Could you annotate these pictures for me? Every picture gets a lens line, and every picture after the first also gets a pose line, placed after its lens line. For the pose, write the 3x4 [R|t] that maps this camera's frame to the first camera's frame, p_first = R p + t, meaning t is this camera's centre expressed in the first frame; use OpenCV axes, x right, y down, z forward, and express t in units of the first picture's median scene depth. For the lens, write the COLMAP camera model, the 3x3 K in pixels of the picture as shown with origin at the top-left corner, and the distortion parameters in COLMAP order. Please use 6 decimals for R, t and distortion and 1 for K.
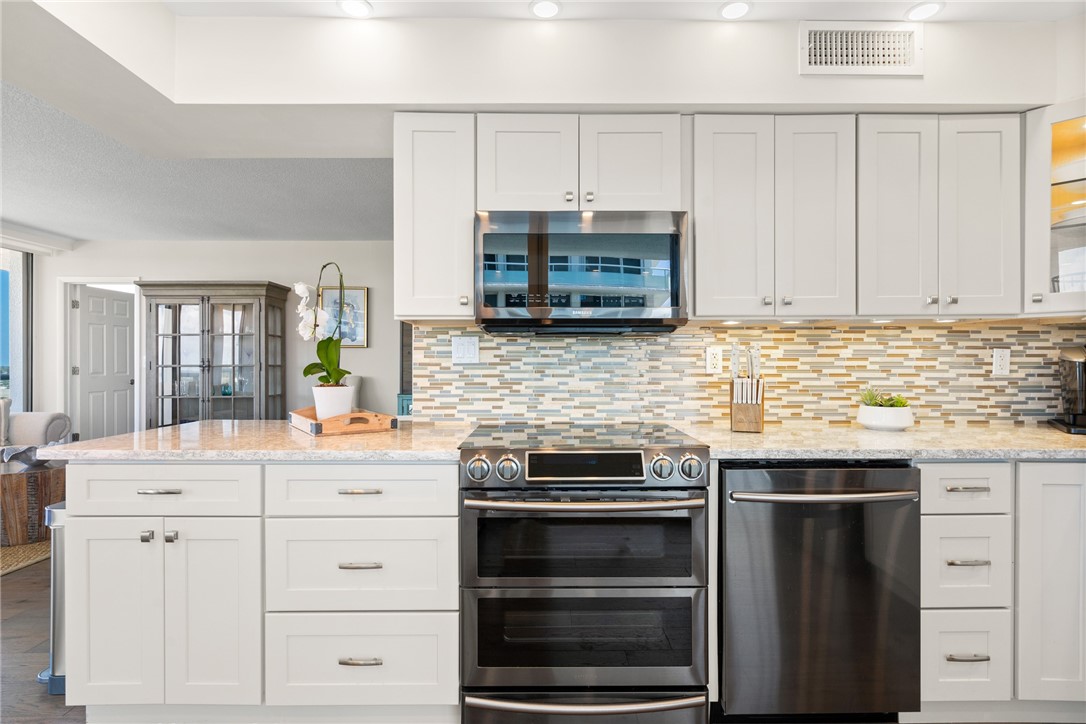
lens RADIAL K [[517.0, 0, 542.7], [0, 517.0, 362.5], [0, 0, 1]] dist [-0.003240, 0.001492]
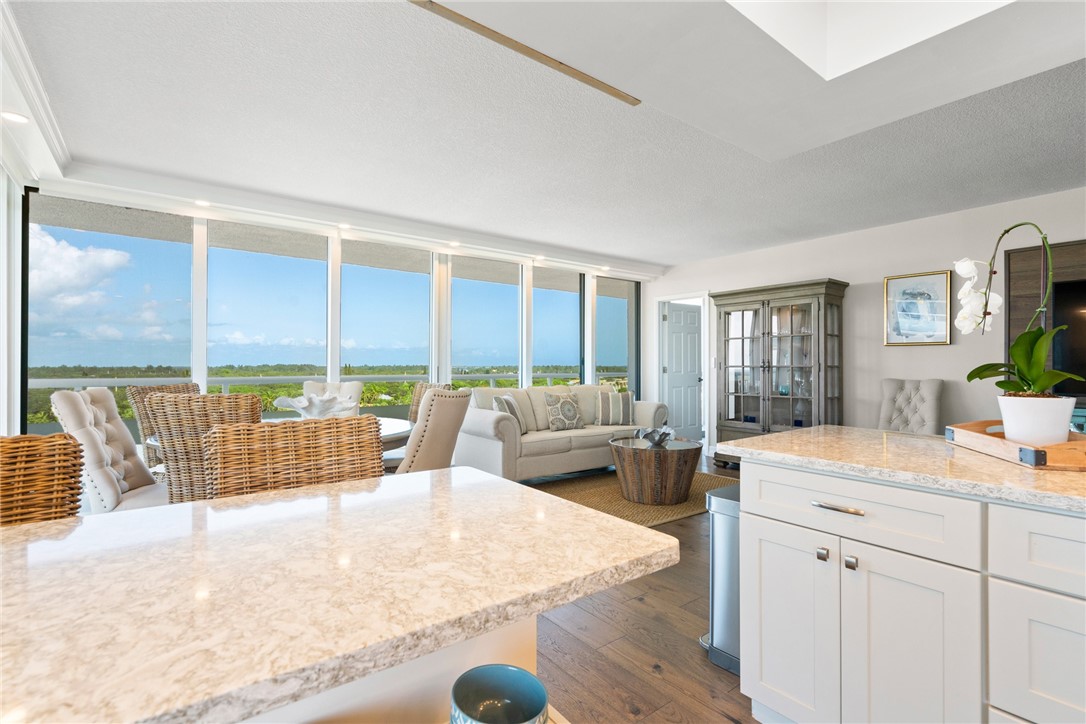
lens RADIAL K [[505.8, 0, 552.4], [0, 505.8, 360.3], [0, 0, 1]] dist [-0.002382, 0.000806]
pose [[0.610437, -0.005736, -0.792044, -0.100145], [0.000985, 0.999979, -0.006482, 0.000182], [0.792064, 0.003176, 0.610430, 0.022314]]
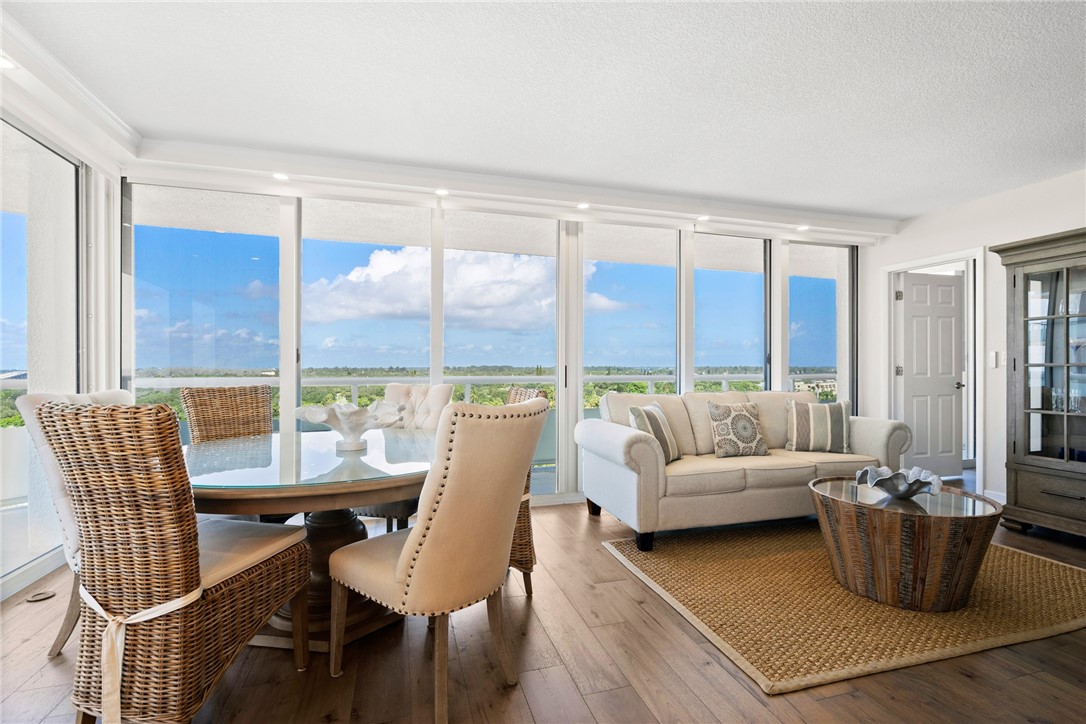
lens RADIAL K [[505.8, 0, 542.3], [0, 505.8, 365.0], [0, 0, 1]] dist [-0.002382, 0.000806]
pose [[0.280976, -0.000592, -0.959715, -0.288689], [0.002915, 0.999996, 0.000237, 0.004644], [0.959710, -0.002864, 0.280976, 0.202115]]
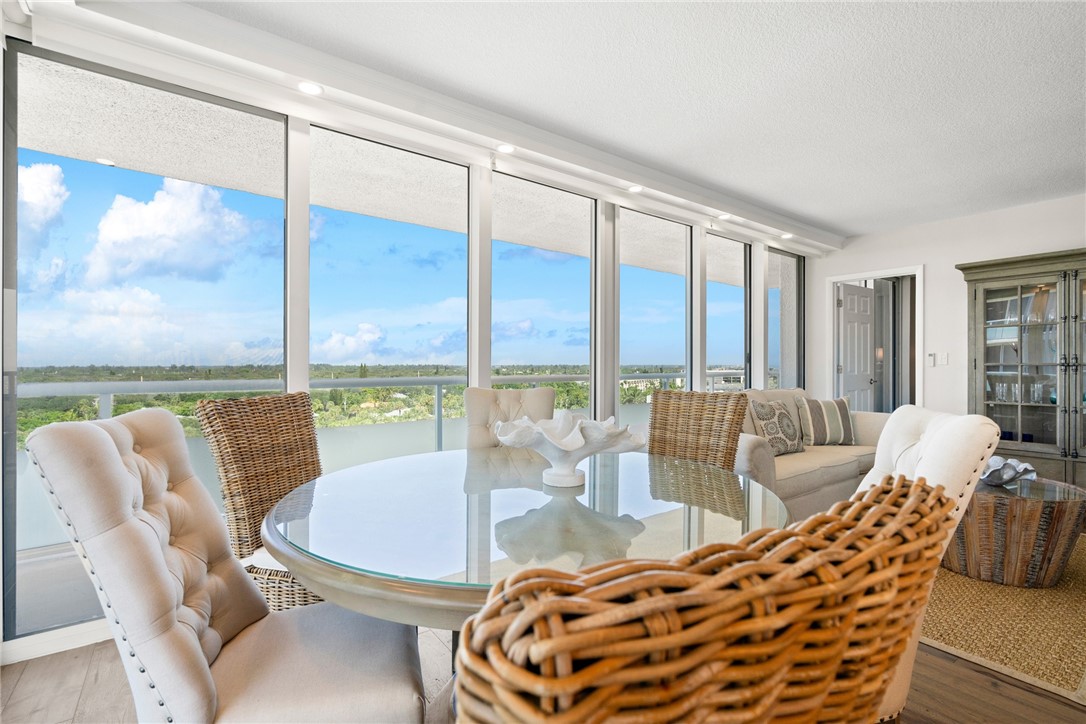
lens RADIAL K [[505.8, 0, 563.6], [0, 505.8, 363.0], [0, 0, 1]] dist [-0.002382, 0.000806]
pose [[0.598277, -0.001870, -0.801287, -0.507276], [0.001119, 0.999998, -0.001498, 0.004960], [0.801288, 0.000000, 0.598278, -0.017064]]
